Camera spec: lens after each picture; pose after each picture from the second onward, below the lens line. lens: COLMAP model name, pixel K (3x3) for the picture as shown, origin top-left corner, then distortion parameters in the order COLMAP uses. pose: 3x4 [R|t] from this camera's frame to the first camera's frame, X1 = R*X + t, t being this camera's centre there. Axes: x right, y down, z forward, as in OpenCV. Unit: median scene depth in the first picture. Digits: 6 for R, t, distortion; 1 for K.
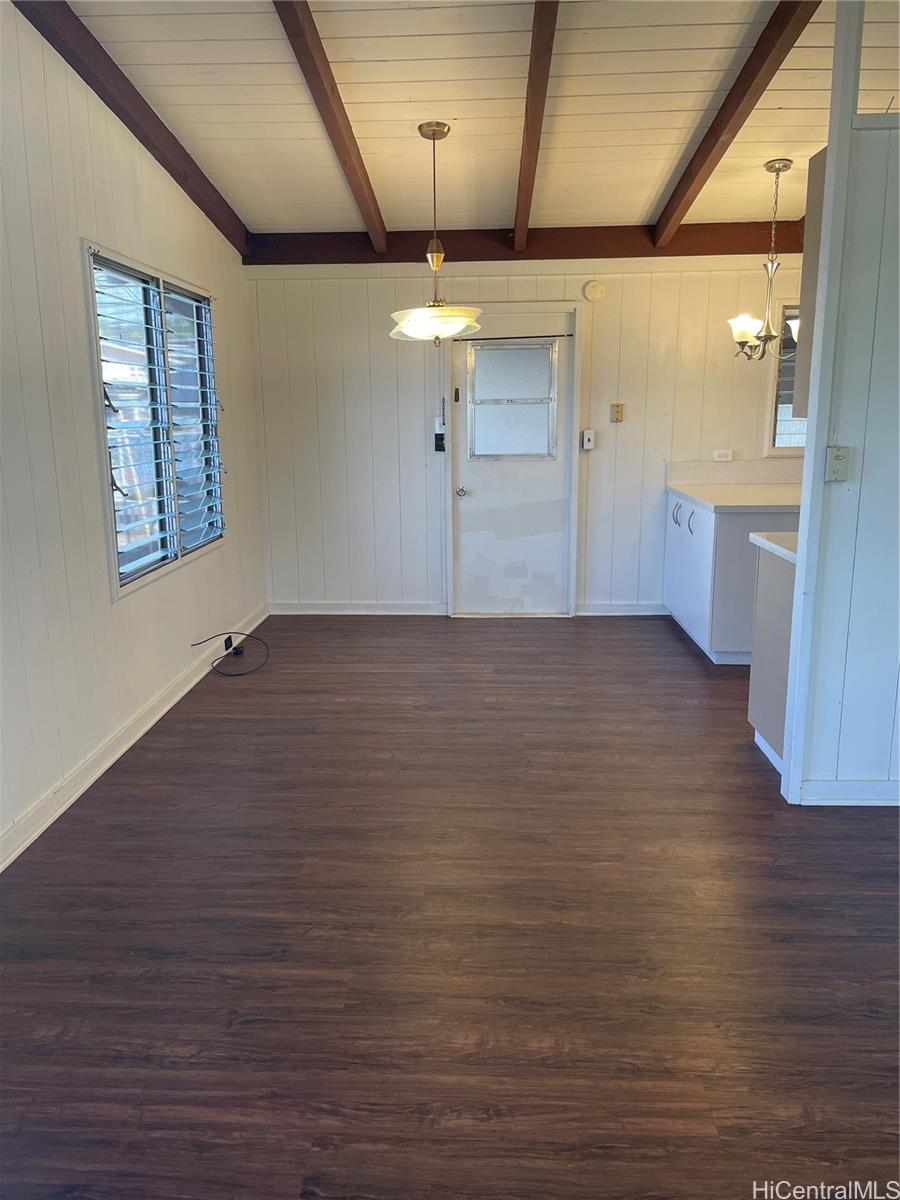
lens RADIAL K [[901.1, 0, 450.8], [0, 901.1, 596.6], [0, 0, 1]] dist [0.059524, -0.070542]
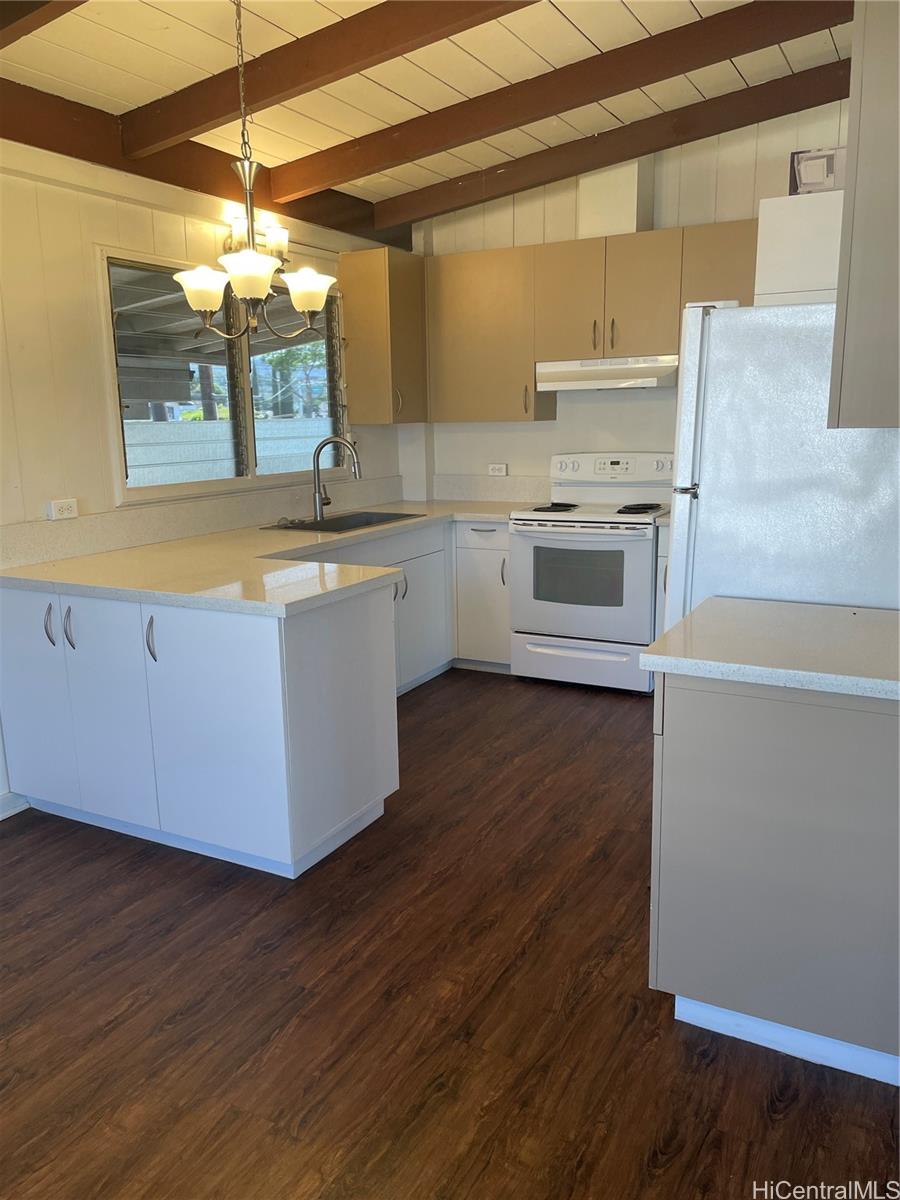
lens RADIAL K [[901.1, 0, 450.2], [0, 901.1, 599.9], [0, 0, 1]] dist [0.059524, -0.070542]
pose [[0.446451, -0.177597, 0.877007, -0.074285], [0.192591, 0.976207, 0.099645, -0.076918], [-0.873836, 0.124417, 0.470032, 0.367607]]
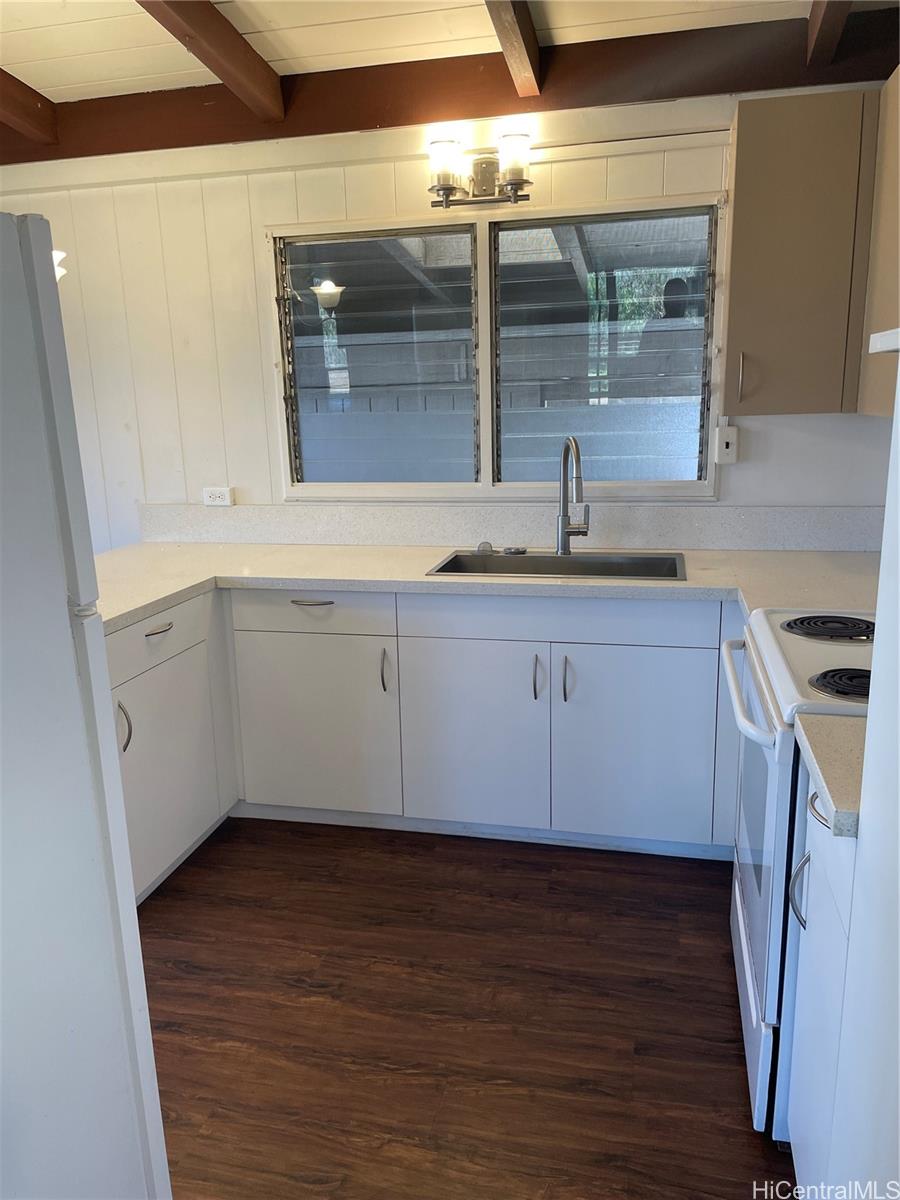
lens RADIAL K [[901.1, 0, 452.4], [0, 901.1, 609.0], [0, 0, 1]] dist [0.059524, -0.070542]
pose [[0.979655, 0.037083, -0.197235, 0.403708], [-0.036536, 0.999312, 0.006417, -0.063476], [0.197337, 0.000920, 0.980335, 0.310924]]
